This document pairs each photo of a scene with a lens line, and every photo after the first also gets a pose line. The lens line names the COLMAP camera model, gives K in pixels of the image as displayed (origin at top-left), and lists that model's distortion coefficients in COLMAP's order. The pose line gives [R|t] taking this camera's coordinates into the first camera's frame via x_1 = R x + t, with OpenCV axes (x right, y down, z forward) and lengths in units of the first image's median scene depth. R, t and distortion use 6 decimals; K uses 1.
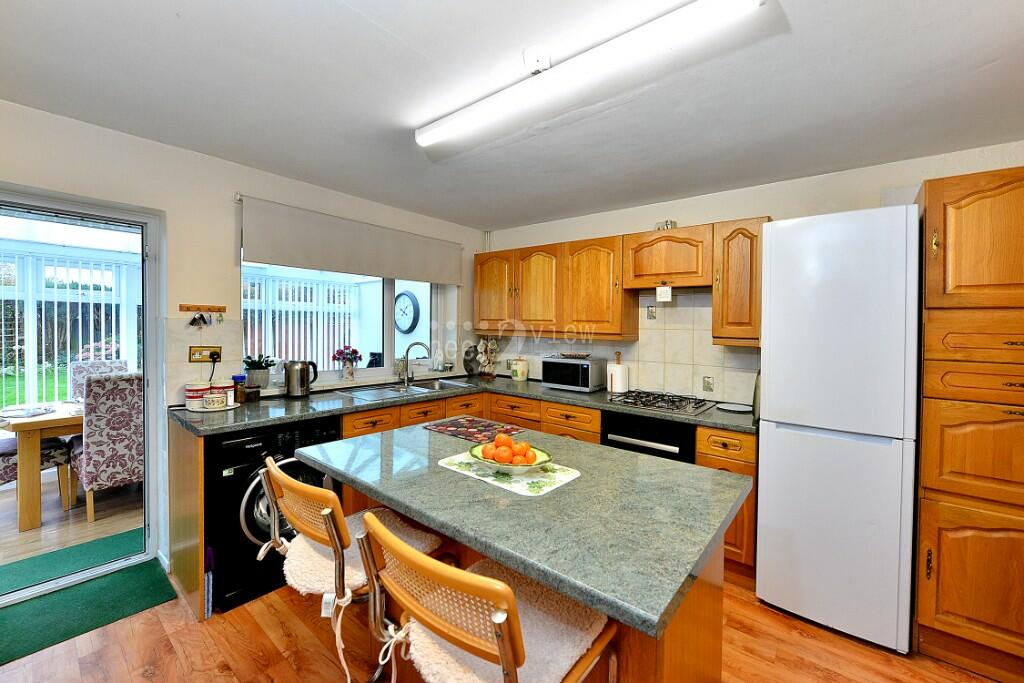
lens RADIAL K [[406.5, 0, 512.6], [0, 406.5, 337.2], [0, 0, 1]] dist [-0.018212, 0.000383]
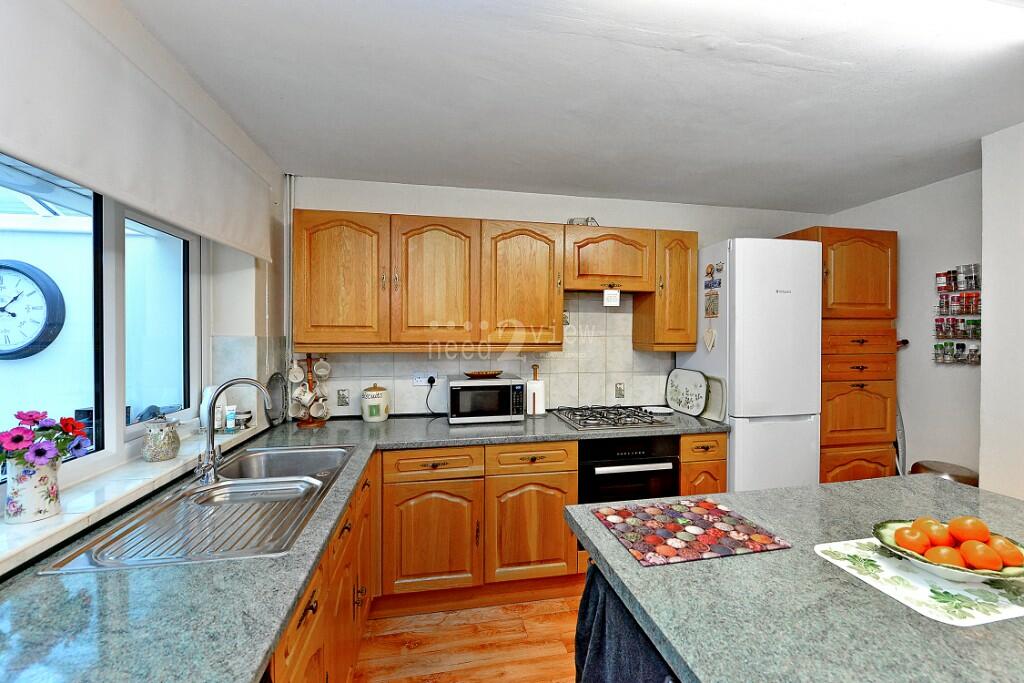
lens RADIAL K [[406.5, 0, 508.1], [0, 406.5, 337.1], [0, 0, 1]] dist [-0.018212, 0.000383]
pose [[0.635734, -0.024233, 0.771528, -0.458775], [0.032973, 0.999447, 0.004222, -0.028821], [-0.771204, 0.022756, 0.636181, 0.575749]]
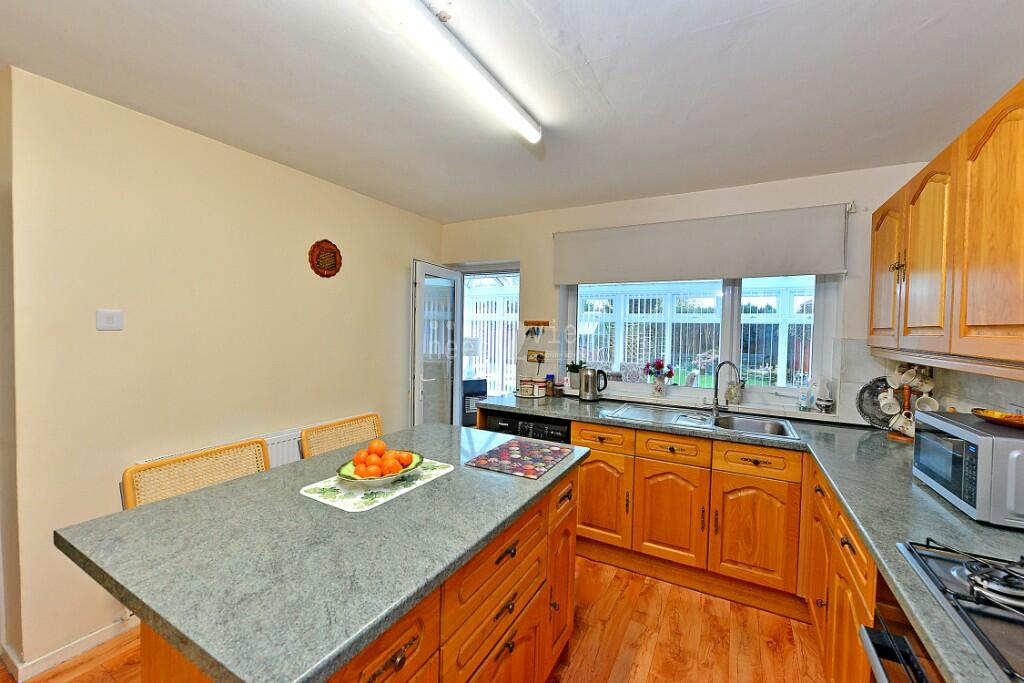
lens RADIAL K [[406.5, 0, 513.4], [0, 406.5, 341.1], [0, 0, 1]] dist [-0.018212, 0.000383]
pose [[0.193687, 0.010800, -0.981004, 0.500775], [-0.041859, 0.999120, 0.002735, -0.008948], [0.980170, 0.040535, 0.193968, 0.562284]]
